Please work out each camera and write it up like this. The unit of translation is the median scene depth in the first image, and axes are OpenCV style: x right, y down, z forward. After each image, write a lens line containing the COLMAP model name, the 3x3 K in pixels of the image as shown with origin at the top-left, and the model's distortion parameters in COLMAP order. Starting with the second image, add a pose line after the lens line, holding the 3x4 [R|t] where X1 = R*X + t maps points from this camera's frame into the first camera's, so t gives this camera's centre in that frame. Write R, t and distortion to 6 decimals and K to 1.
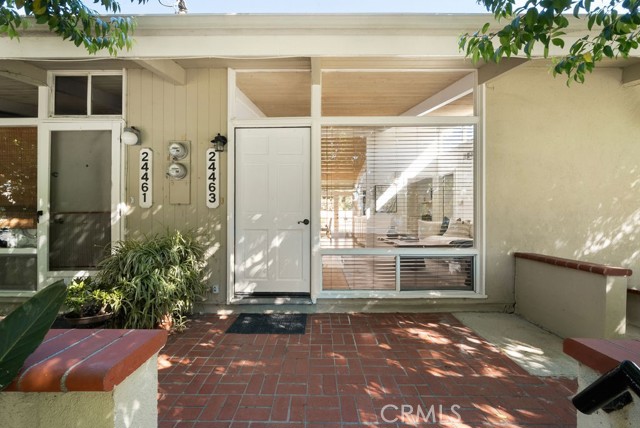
lens RADIAL K [[241.0, 0, 317.8], [0, 241.0, 216.0], [0, 0, 1]] dist [-0.002276, -0.000227]
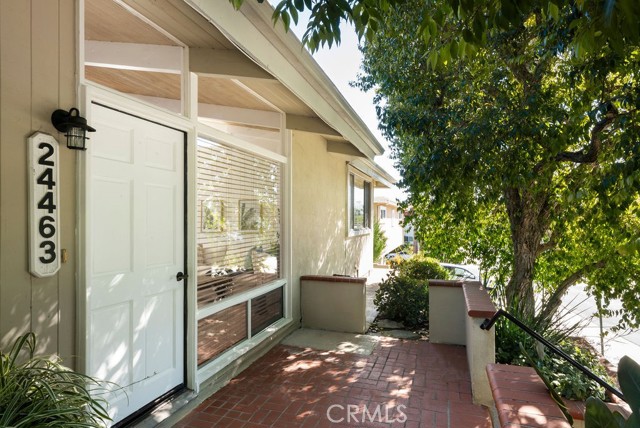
lens RADIAL K [[365.2, 0, 318.9], [0, 365.2, 216.7], [0, 0, 1]] dist [-0.000607, 0.000402]
pose [[0.314461, 0.008172, 0.949235, -0.897228], [-0.007787, 0.999952, -0.006029, -0.137355], [-0.949238, -0.005496, 0.314509, 0.344072]]
